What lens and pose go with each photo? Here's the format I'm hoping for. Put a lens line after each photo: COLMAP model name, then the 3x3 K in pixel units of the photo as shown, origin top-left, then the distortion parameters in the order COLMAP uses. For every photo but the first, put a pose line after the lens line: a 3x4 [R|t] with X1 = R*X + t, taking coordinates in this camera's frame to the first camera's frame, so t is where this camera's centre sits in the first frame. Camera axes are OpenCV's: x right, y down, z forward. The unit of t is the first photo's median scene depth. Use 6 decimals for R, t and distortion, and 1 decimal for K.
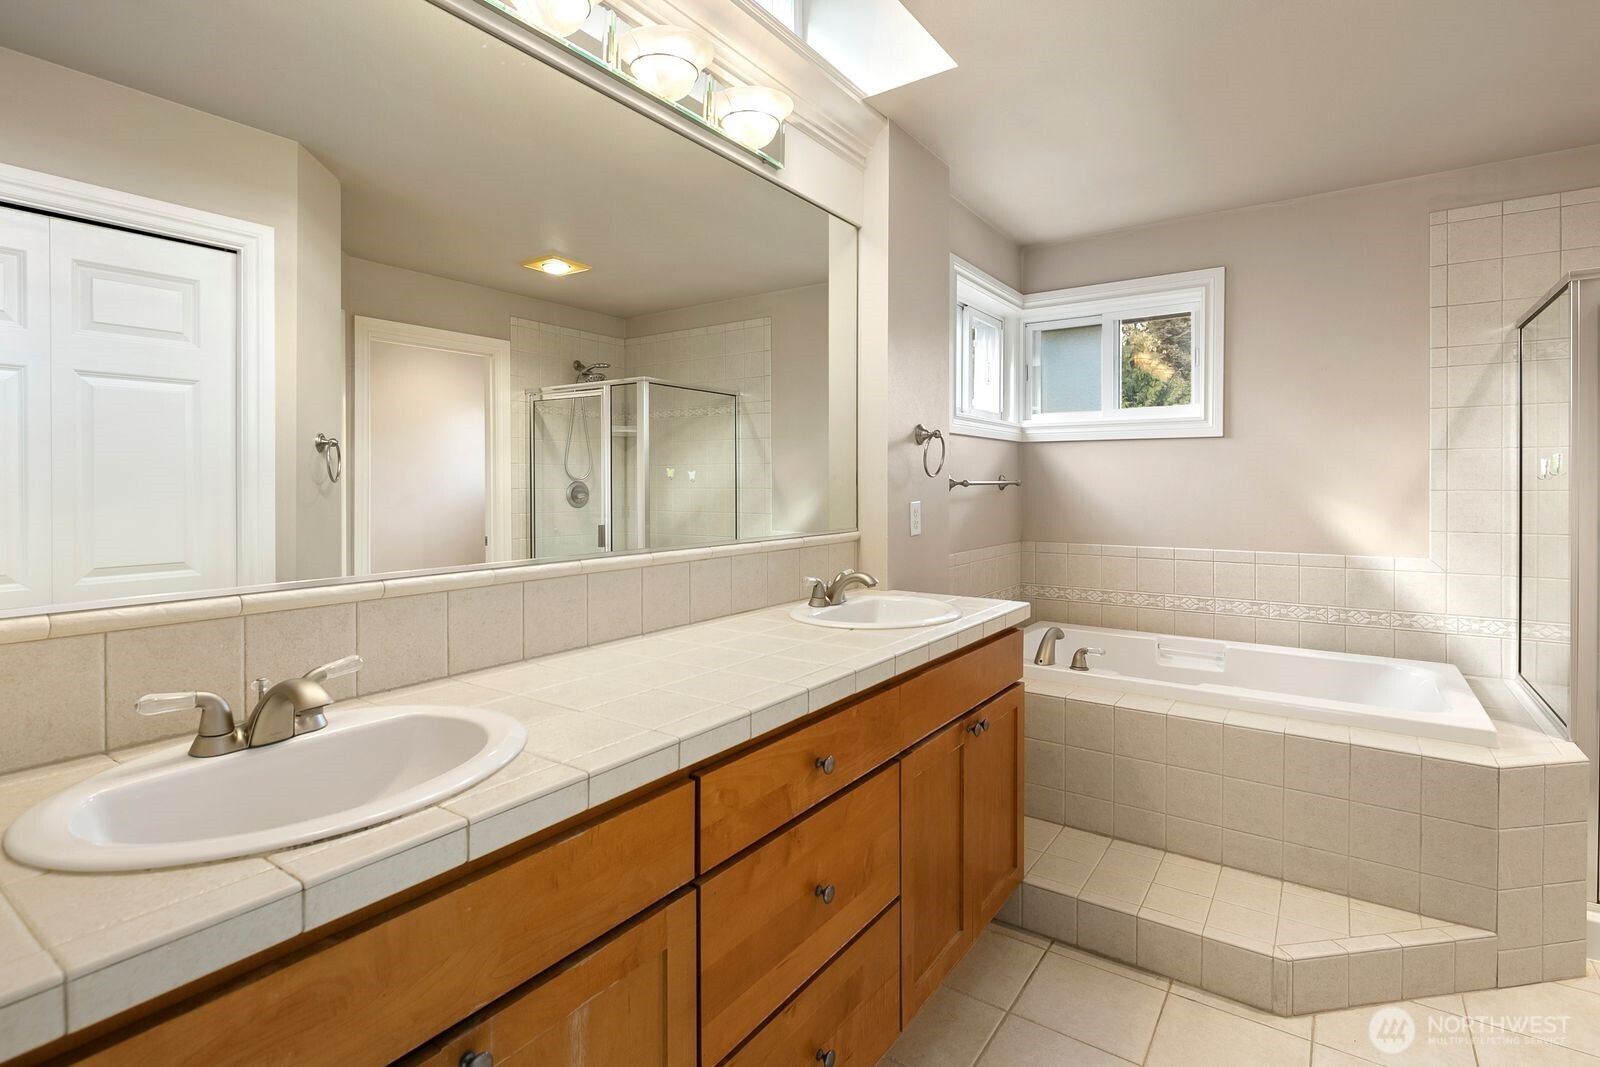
lens RADIAL K [[779.8, 0, 800.0], [0, 779.8, 480.2], [0, 0, 1]] dist [-0.000665, -0.000859]
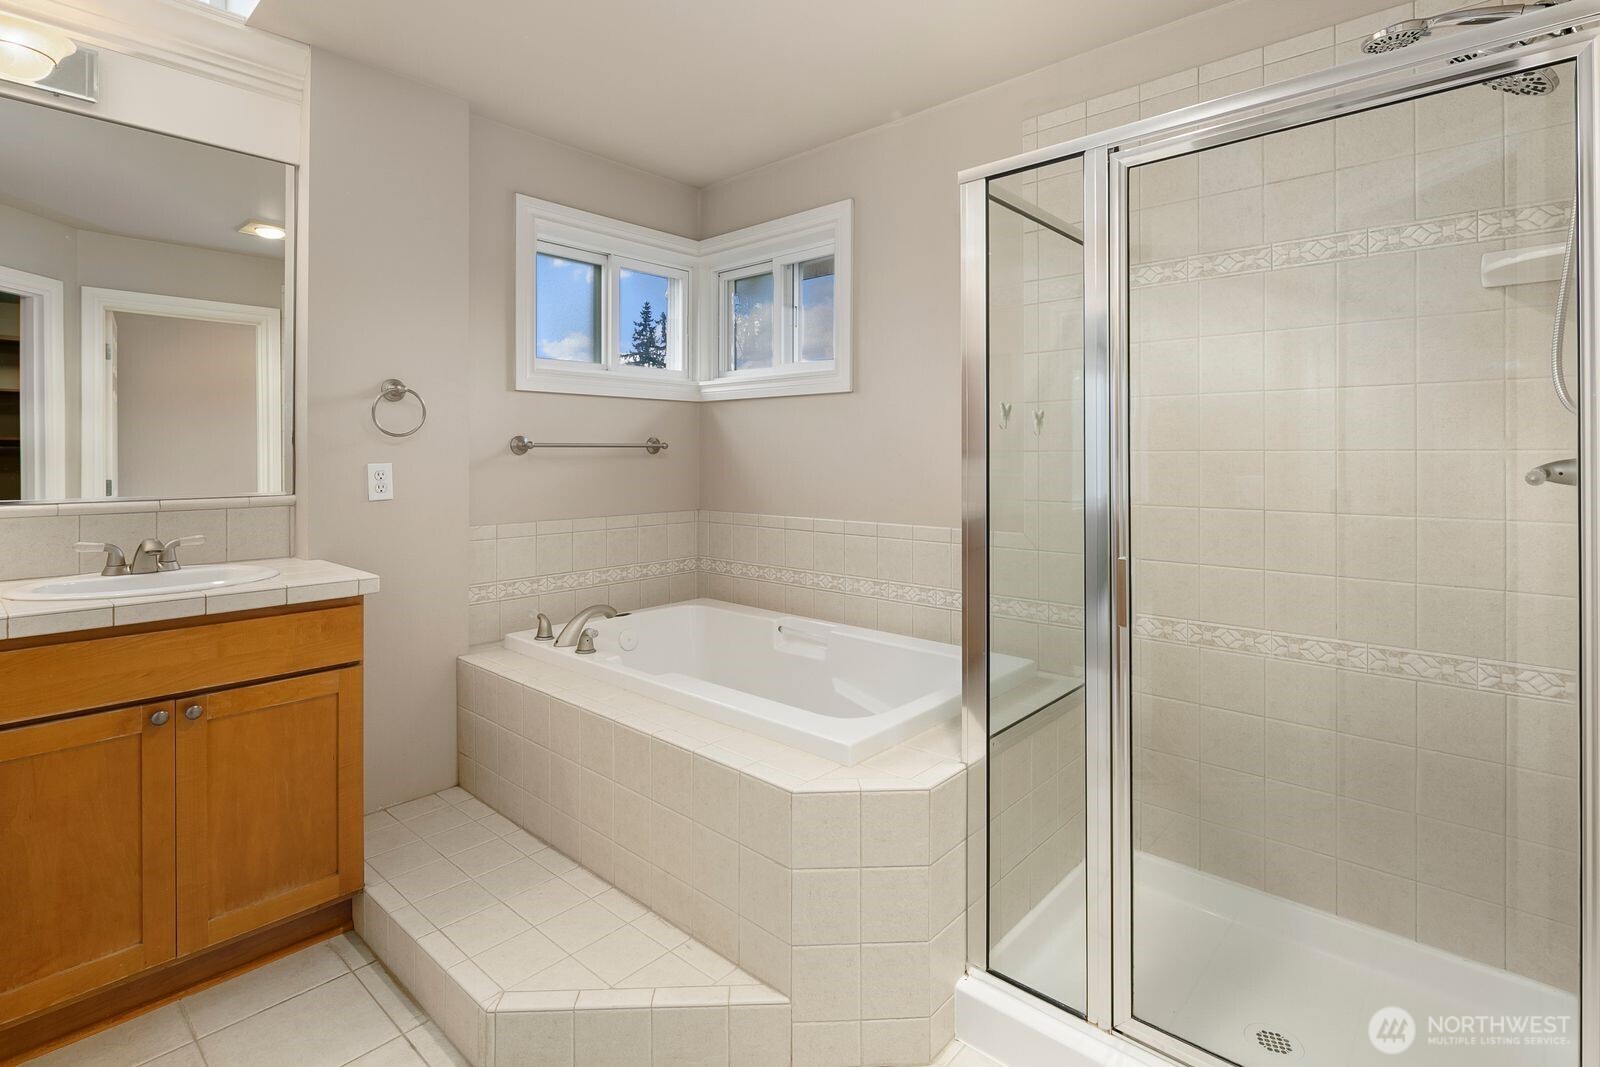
lens RADIAL K [[781.1, 0, 802.5], [0, 781.1, 450.0], [0, 0, 1]] dist [0.000567, -0.000311]
pose [[0.992289, -0.001458, -0.123937, 0.596580], [0.001165, 0.999996, -0.002434, 0.011602], [0.123940, 0.002271, 0.992287, 0.120953]]
